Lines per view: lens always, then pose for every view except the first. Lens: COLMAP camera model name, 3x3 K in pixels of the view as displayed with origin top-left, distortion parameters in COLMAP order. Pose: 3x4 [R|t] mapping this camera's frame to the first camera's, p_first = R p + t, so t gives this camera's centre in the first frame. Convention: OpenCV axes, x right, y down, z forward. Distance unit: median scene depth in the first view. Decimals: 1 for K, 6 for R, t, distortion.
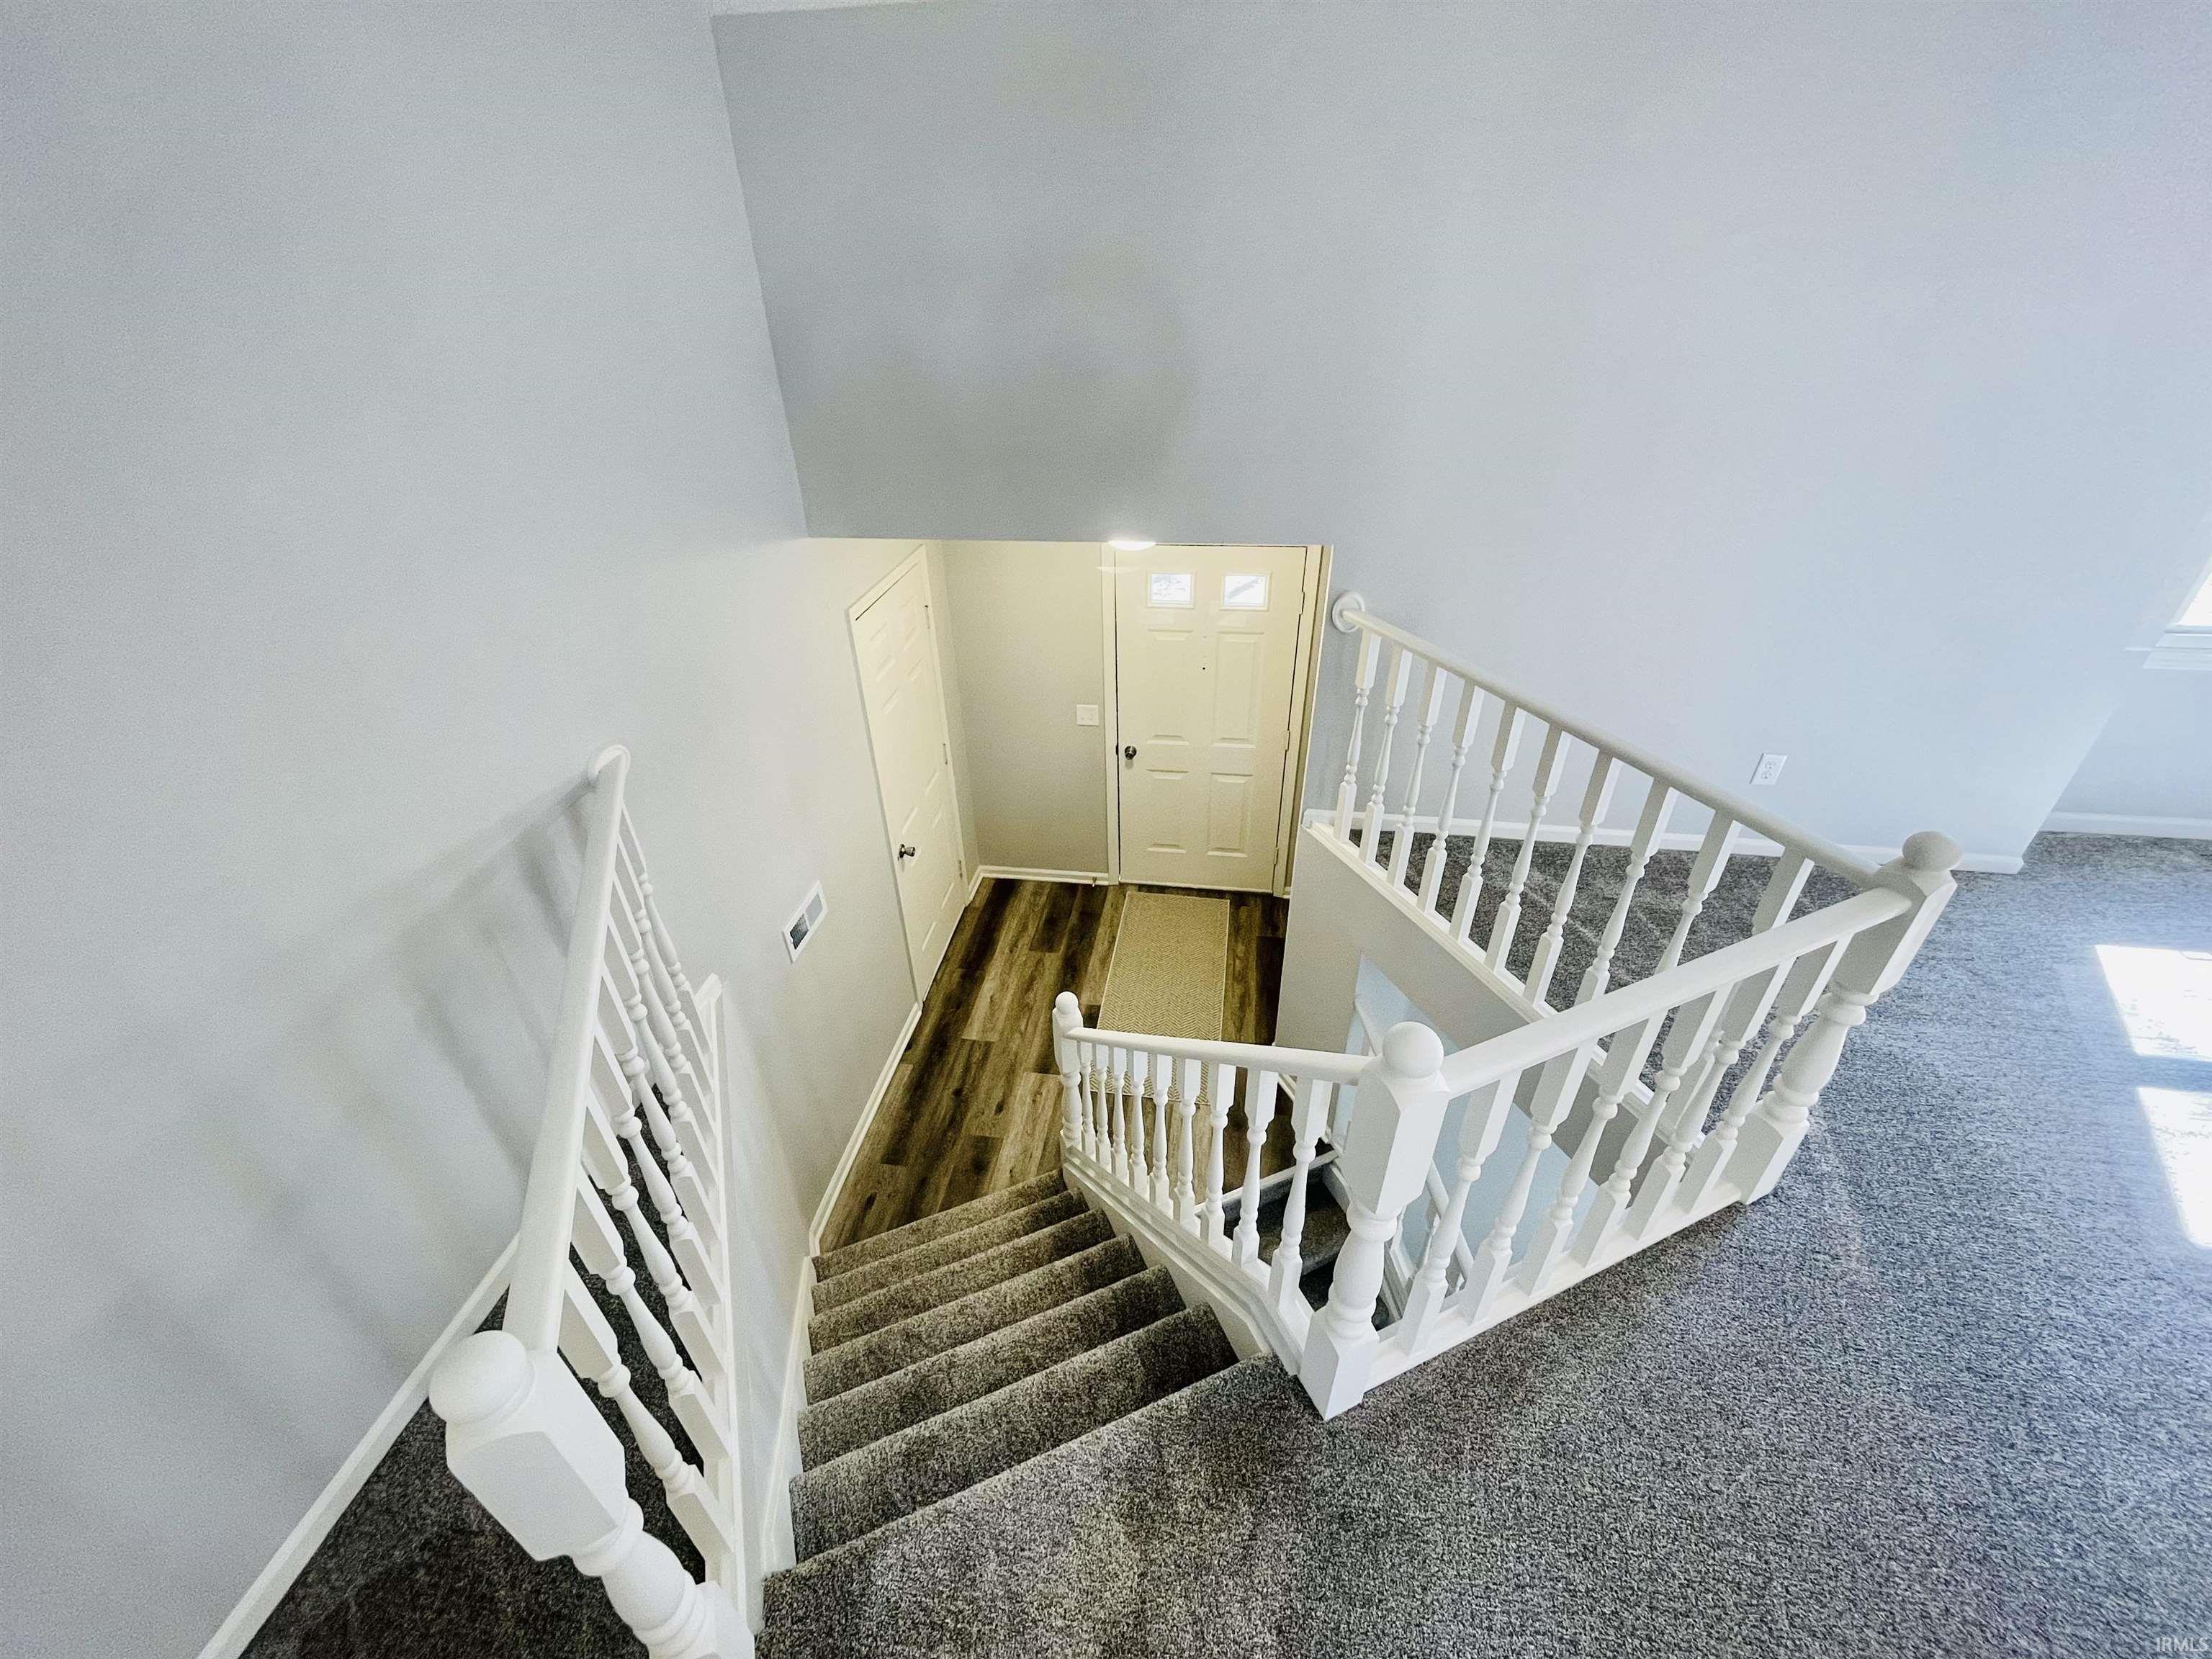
lens RADIAL K [[890.0, 0, 1102.5], [0, 890.0, 834.5], [0, 0, 1]] dist [-0.005913, 0.001296]
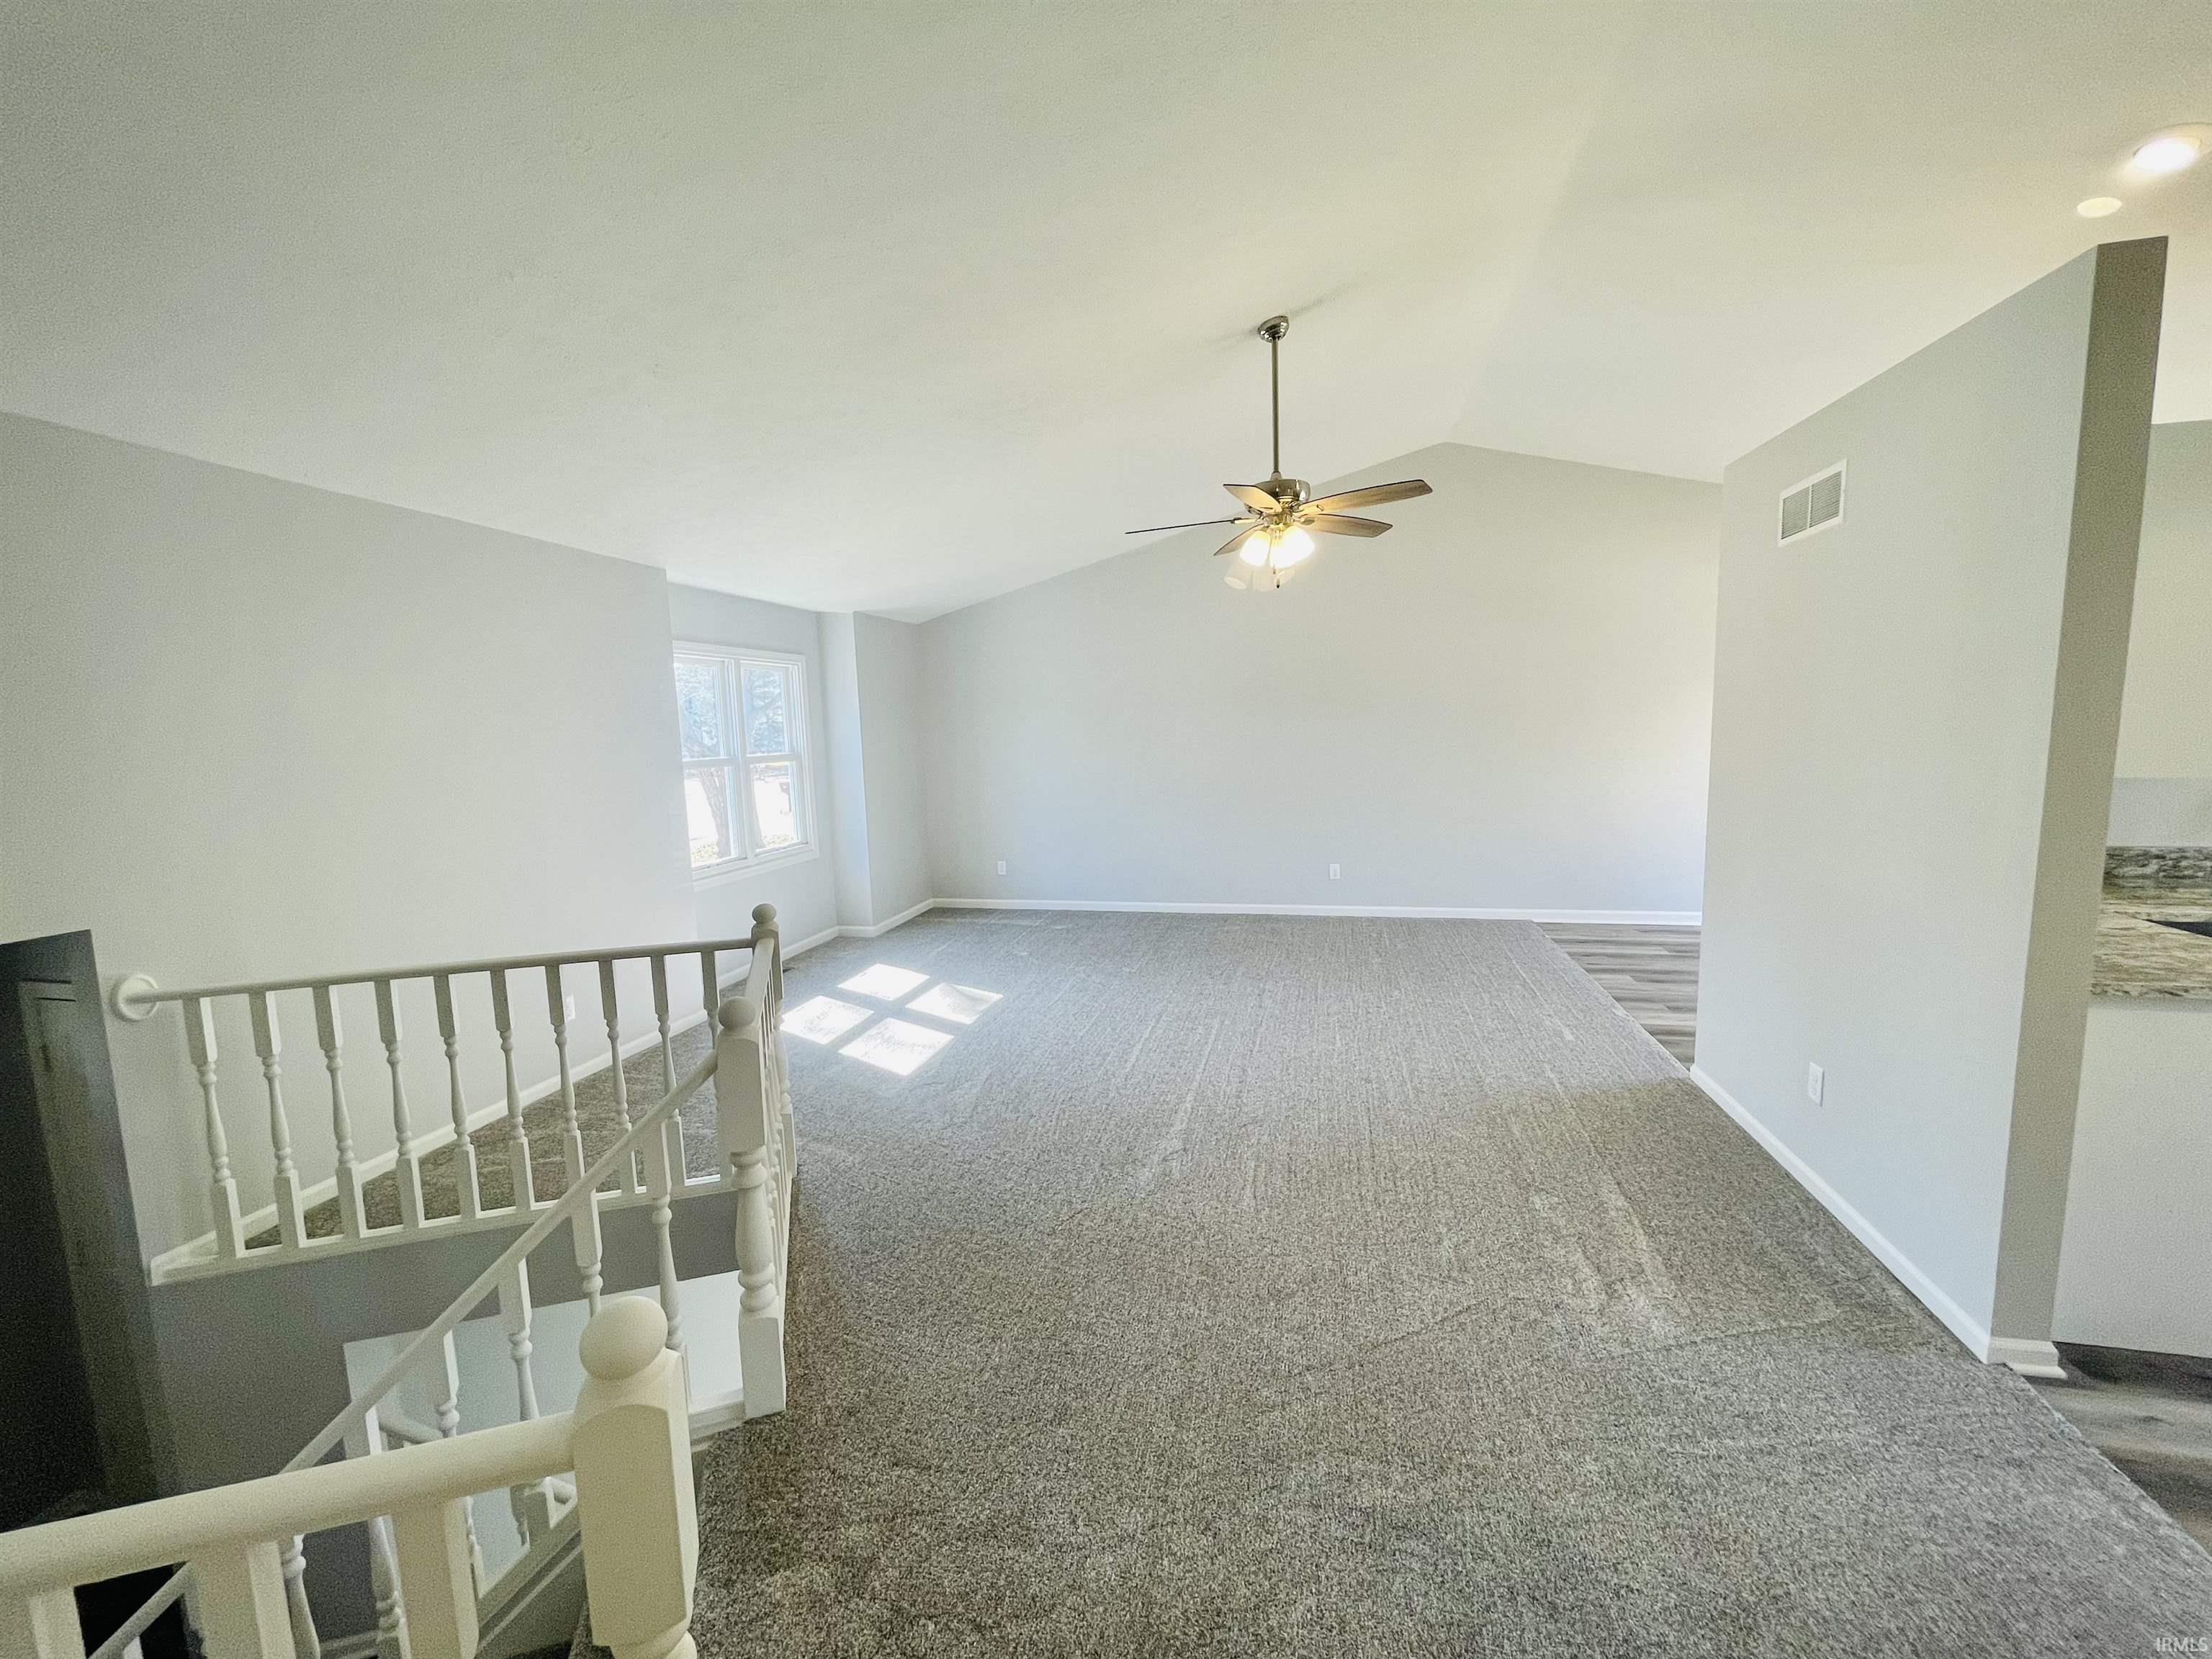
lens RADIAL K [[890.0, 0, 1088.2], [0, 890.0, 831.5], [0, 0, 1]] dist [-0.005913, 0.001296]
pose [[0.103426, -0.094982, 0.990092, -0.297431], [0.564196, 0.825393, 0.020245, 0.076906], [-0.819137, 0.556512, 0.138956, 0.016973]]
